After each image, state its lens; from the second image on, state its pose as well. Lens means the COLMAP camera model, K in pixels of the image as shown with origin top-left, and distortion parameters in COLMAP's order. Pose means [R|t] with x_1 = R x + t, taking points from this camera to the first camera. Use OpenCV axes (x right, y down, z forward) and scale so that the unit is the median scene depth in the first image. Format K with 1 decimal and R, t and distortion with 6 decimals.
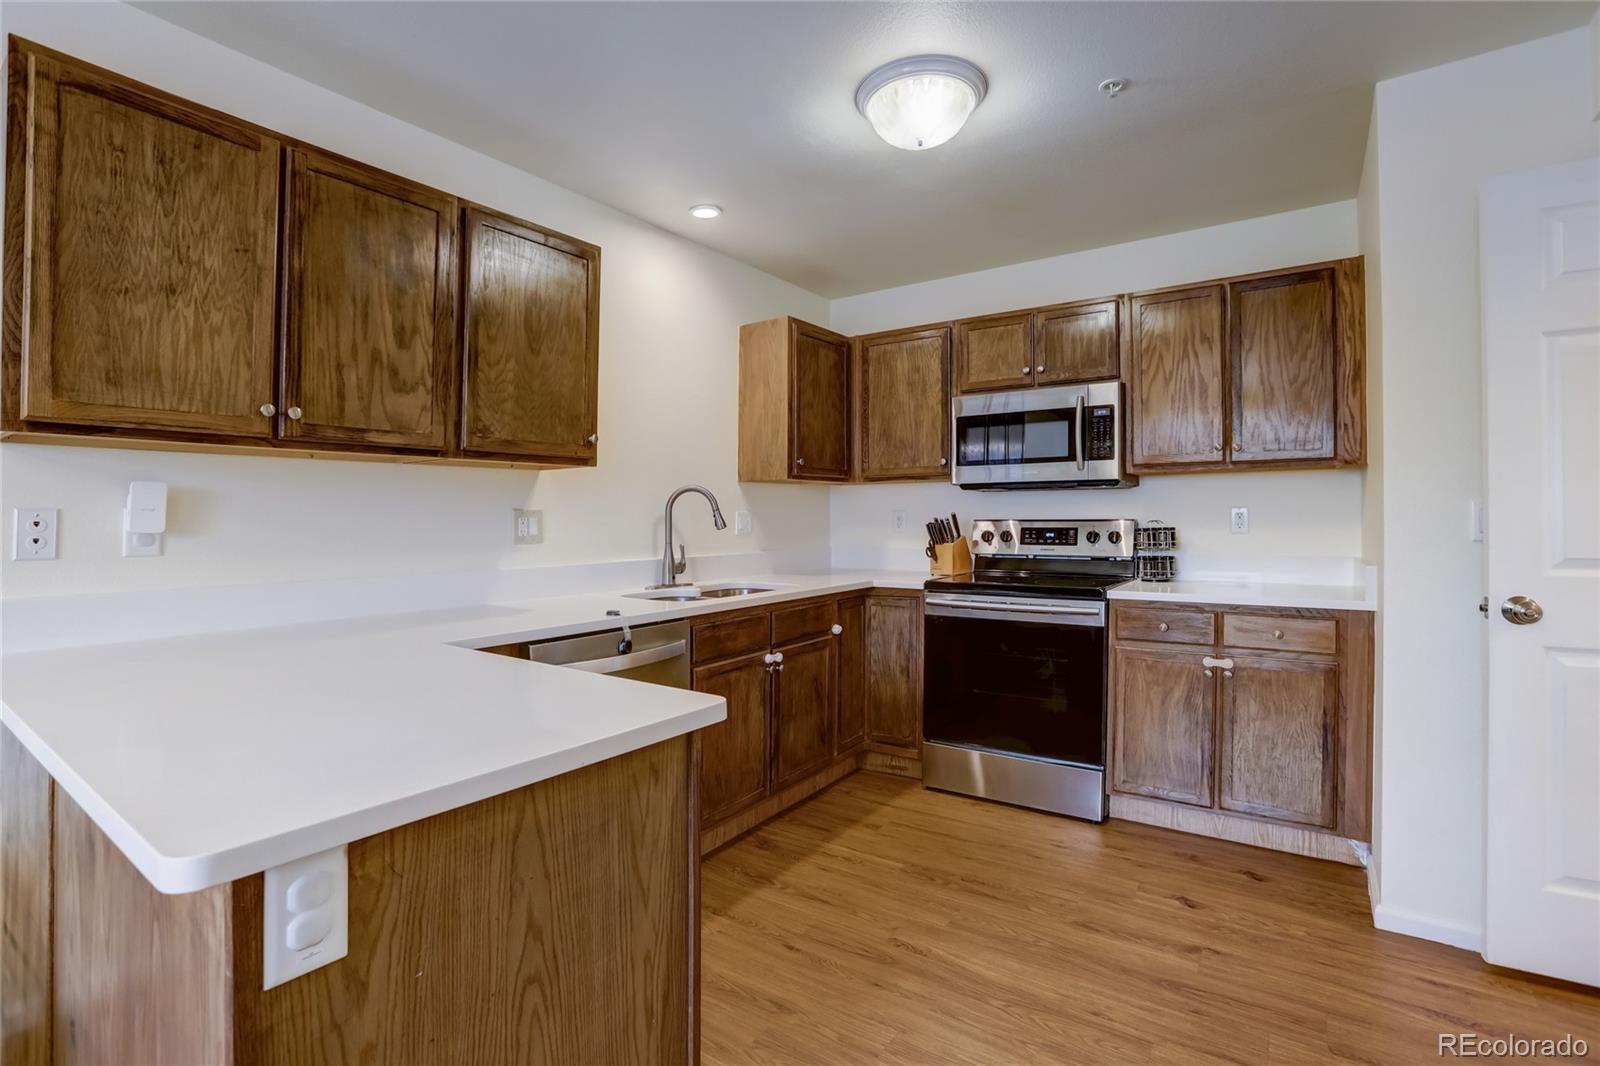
lens RADIAL K [[742.5, 0, 789.5], [0, 742.5, 516.8], [0, 0, 1]] dist [-0.053519, 0.012704]
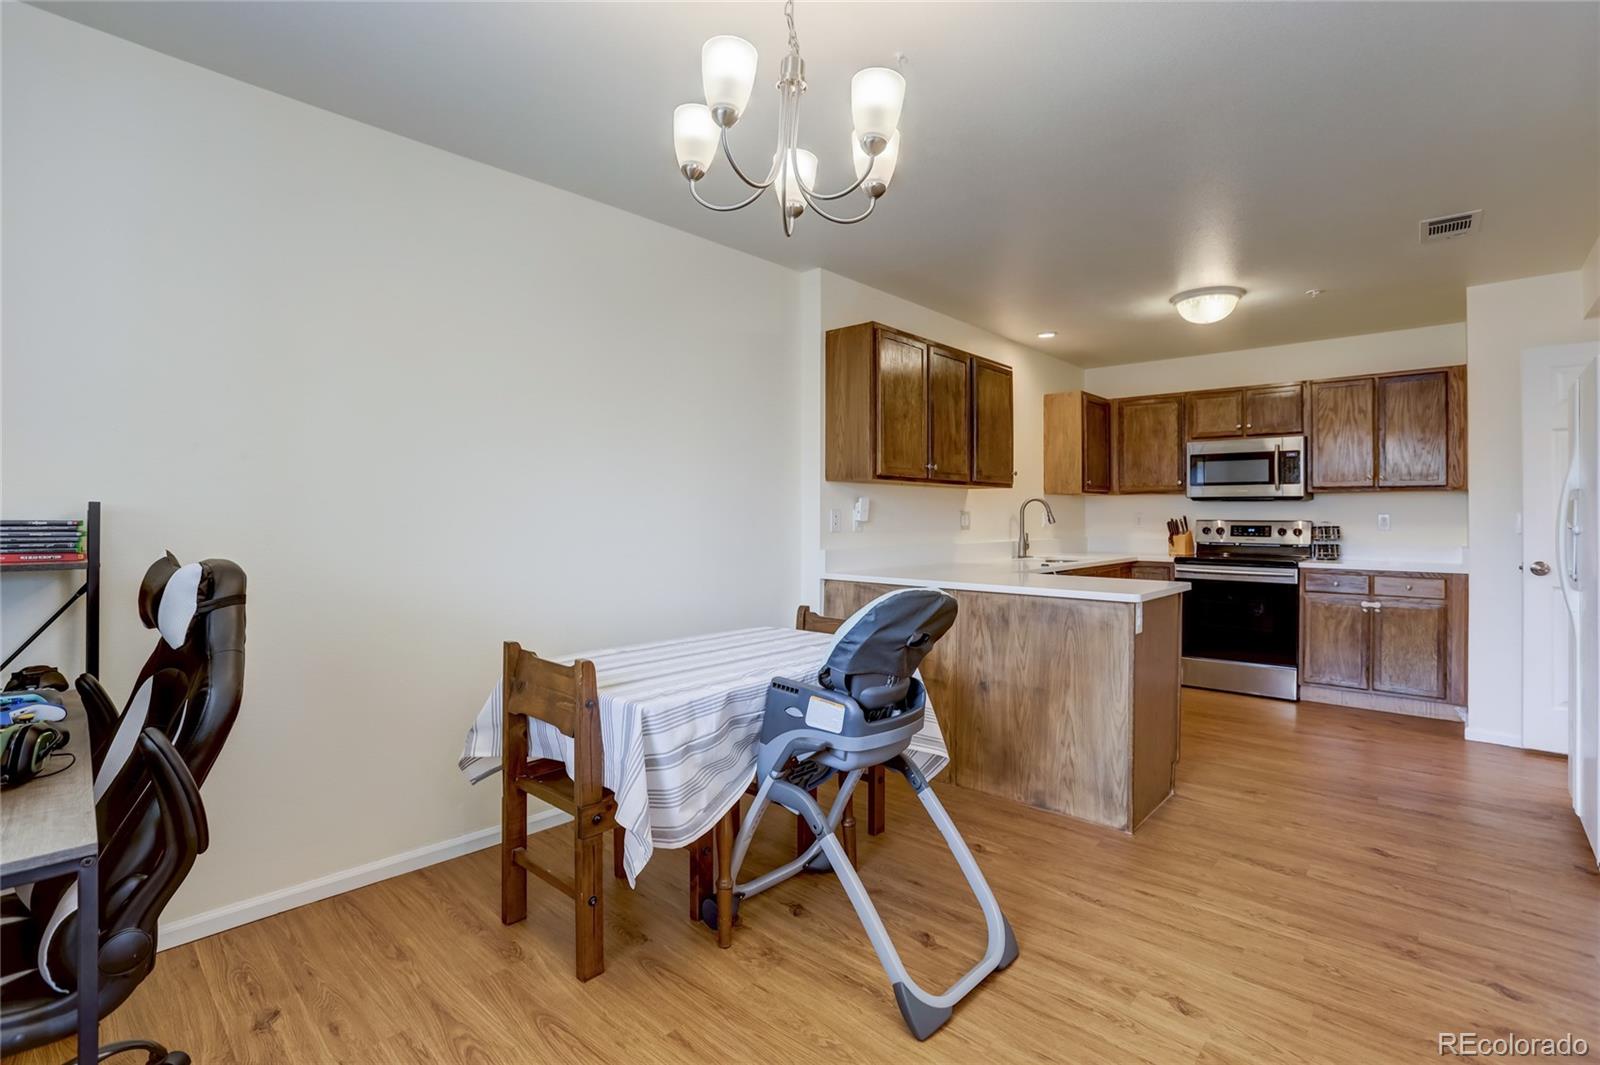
lens RADIAL K [[742.5, 0, 780.8], [0, 742.5, 500.7], [0, 0, 1]] dist [-0.053519, 0.012704]
pose [[0.990449, 0.010394, -0.137490, -0.491396], [-0.012824, 0.999777, -0.016798, 0.001129], [0.137285, 0.018401, 0.990361, -0.768571]]
